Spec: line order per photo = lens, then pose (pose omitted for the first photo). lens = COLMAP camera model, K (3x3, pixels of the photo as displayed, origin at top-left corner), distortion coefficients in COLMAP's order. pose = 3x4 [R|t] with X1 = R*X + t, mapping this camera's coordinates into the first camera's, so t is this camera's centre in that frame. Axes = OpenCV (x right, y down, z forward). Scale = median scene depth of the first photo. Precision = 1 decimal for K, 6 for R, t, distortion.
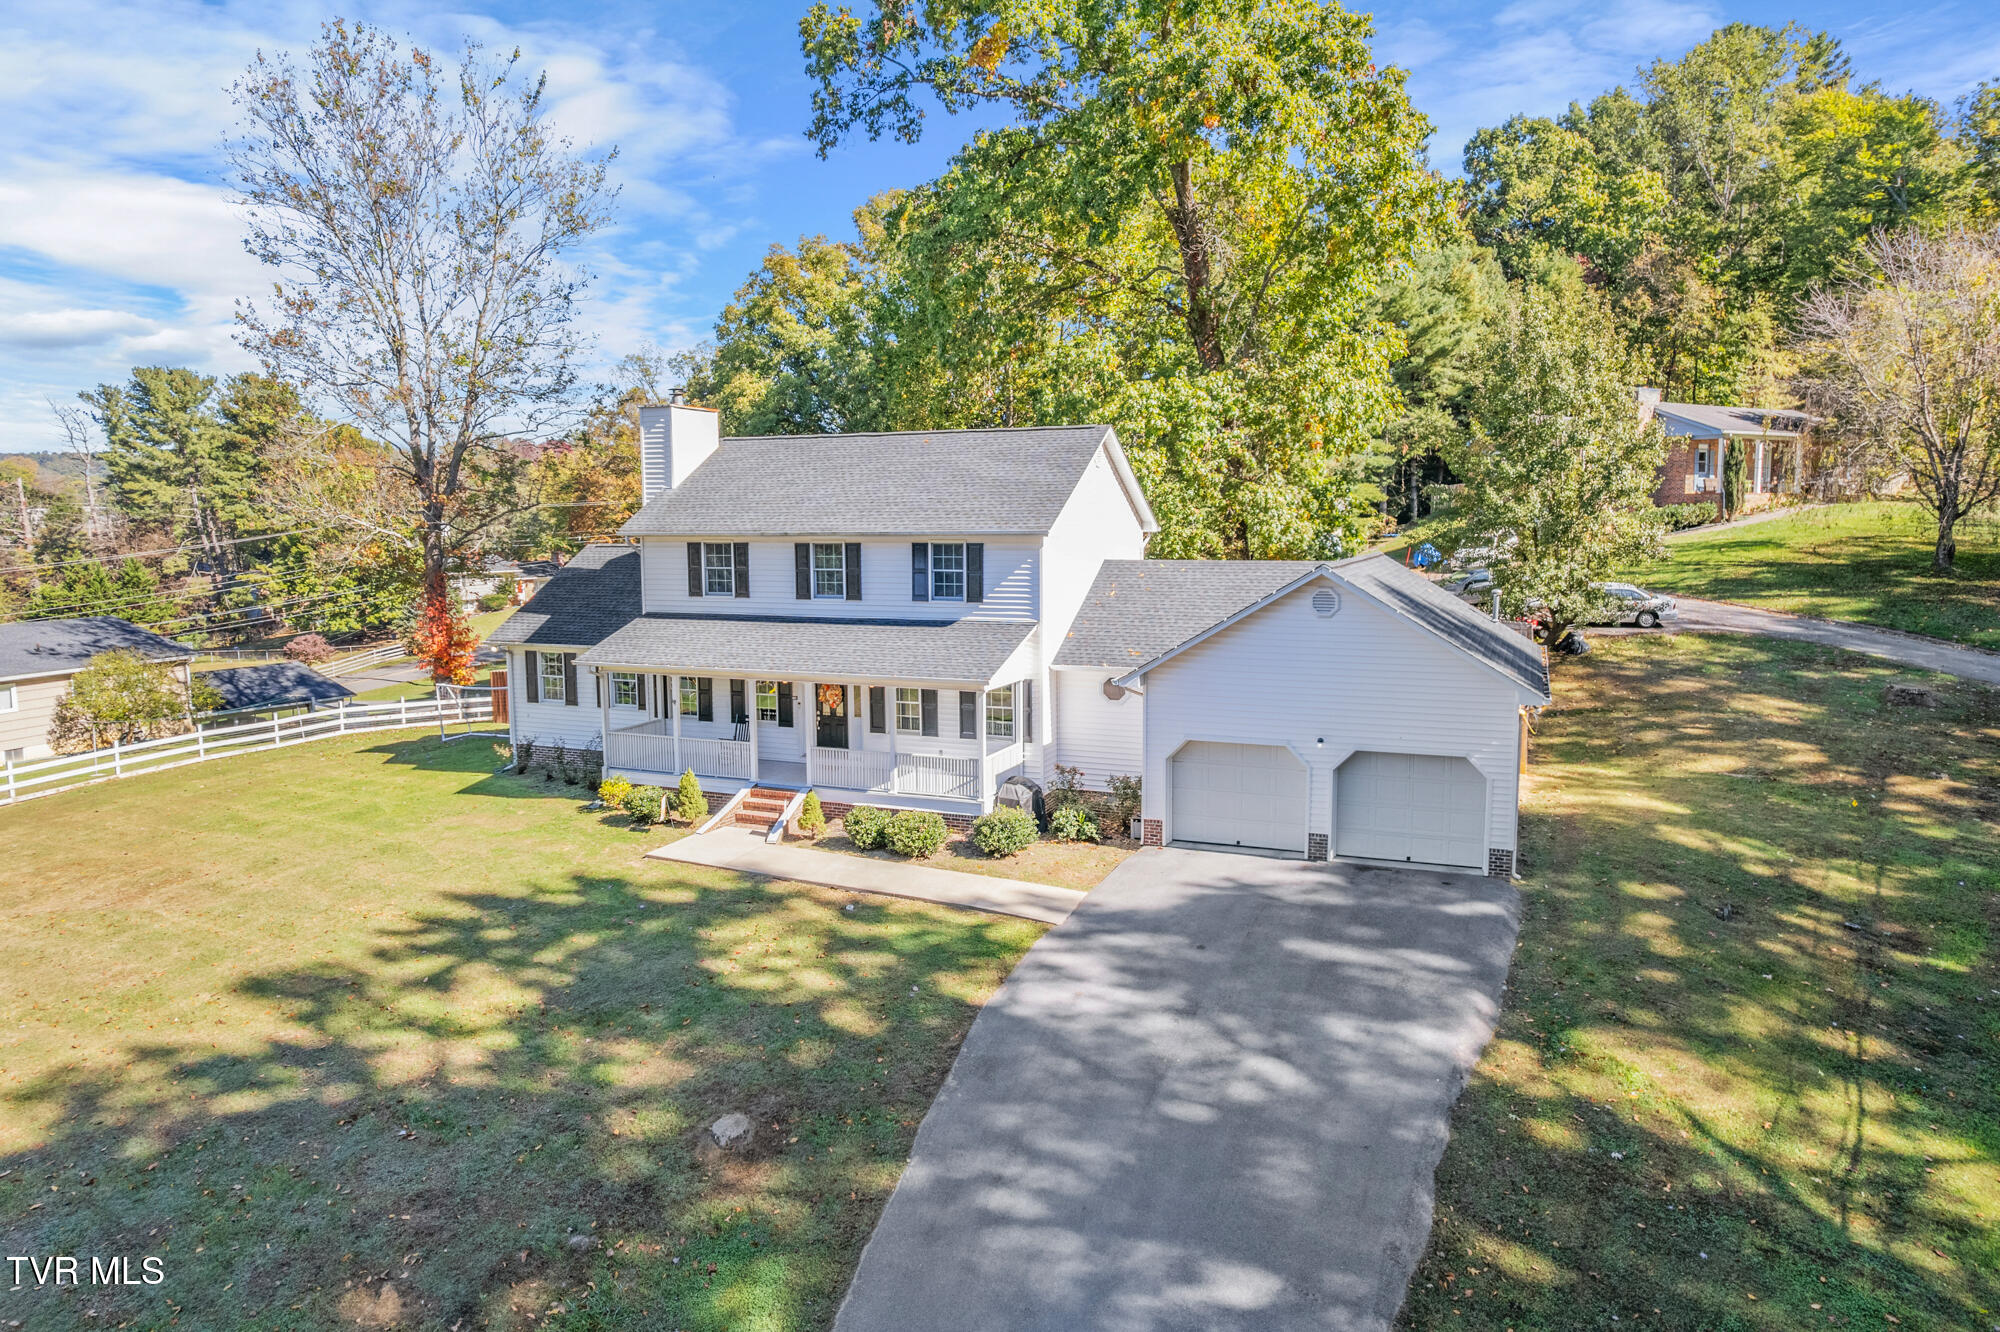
lens RADIAL K [[1292.4, 0, 1000.0], [0, 1292.4, 666.0], [0, 0, 1]] dist [-0.025821, 0.042213]
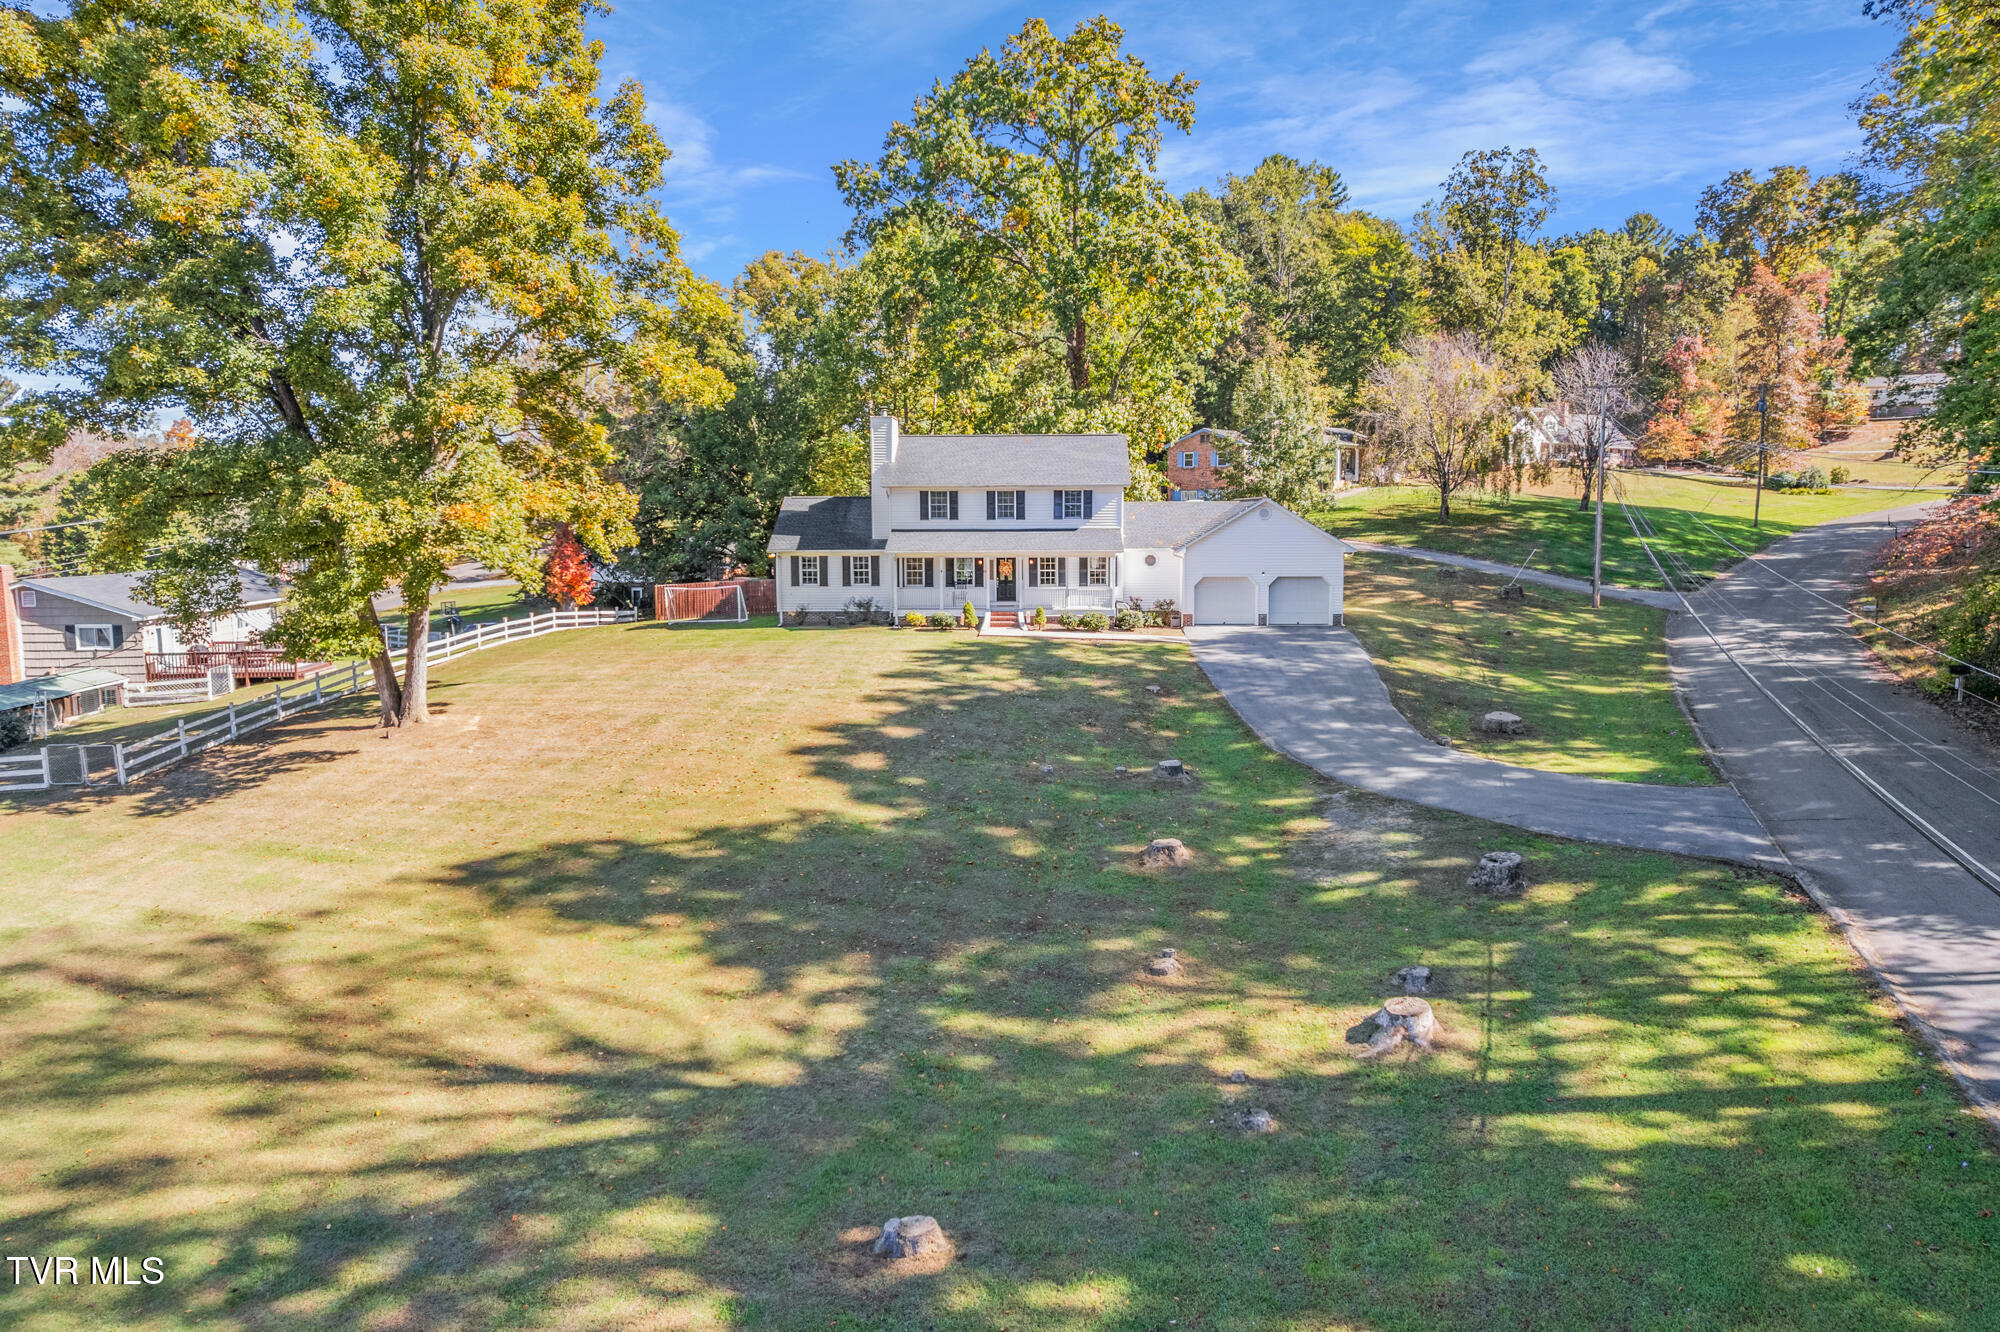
lens RADIAL K [[1292.4, 0, 1000.0], [0, 1292.4, 666.0], [0, 0, 1]] dist [-0.025821, 0.042213]
pose [[0.940225, -0.038895, 0.338325, -0.791944], [0.038494, 0.999228, 0.007897, 0.150518], [-0.338371, 0.005598, 0.940996, -0.817941]]
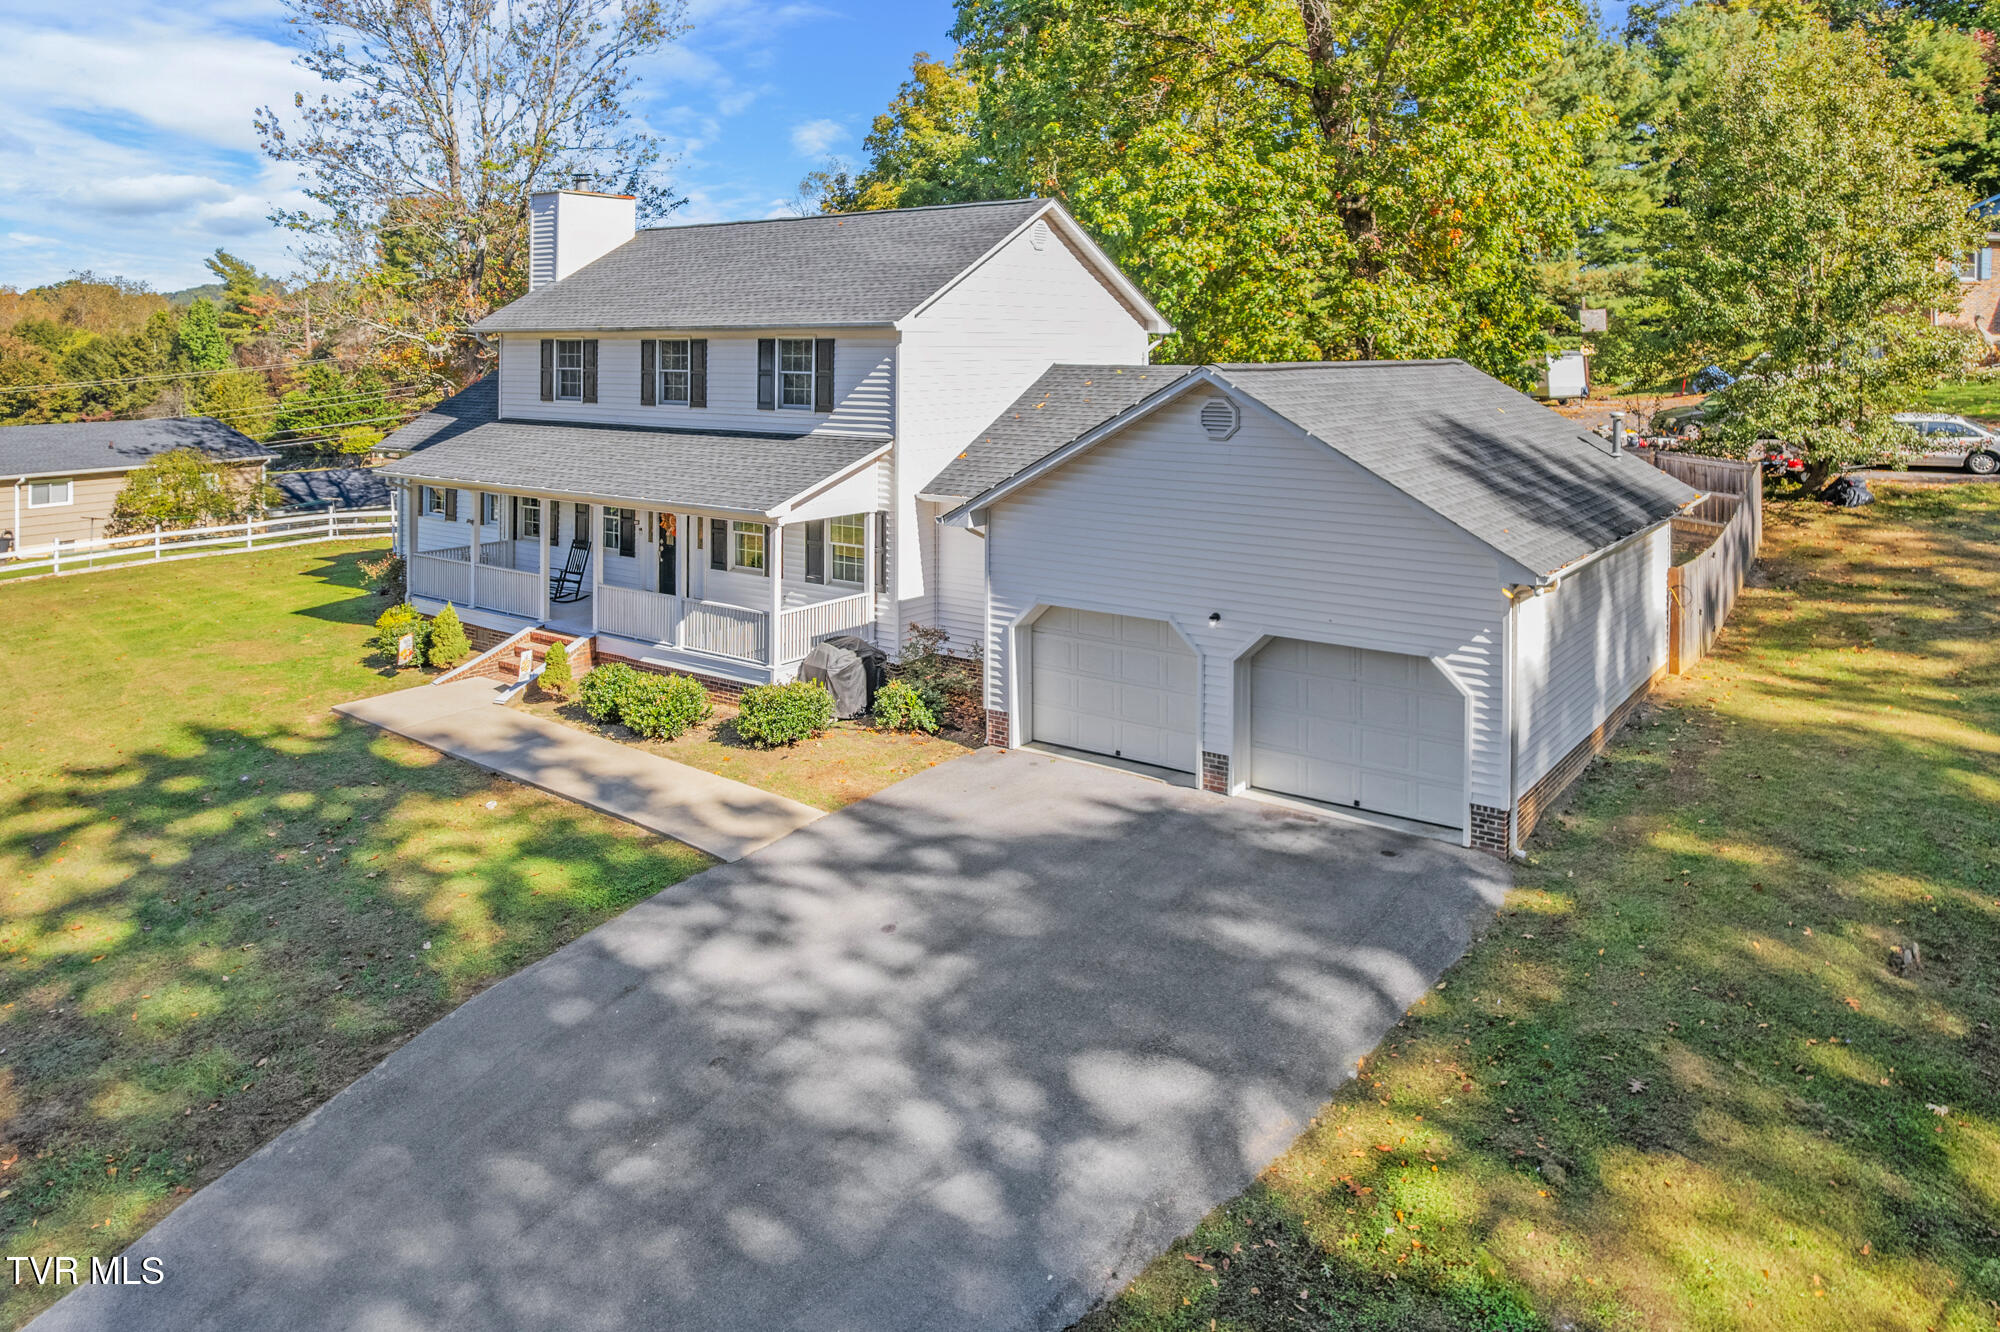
lens RADIAL K [[1325.7, 0, 803.3], [0, 1325.7, 386.1], [0, 0, 1]] dist [-0.003807, -0.000571]
pose [[0.960252, 0.011900, -0.278881, 0.182108], [-0.033429, 0.996803, -0.072570, -0.004840], [0.277125, 0.079009, 0.957580, 0.195173]]
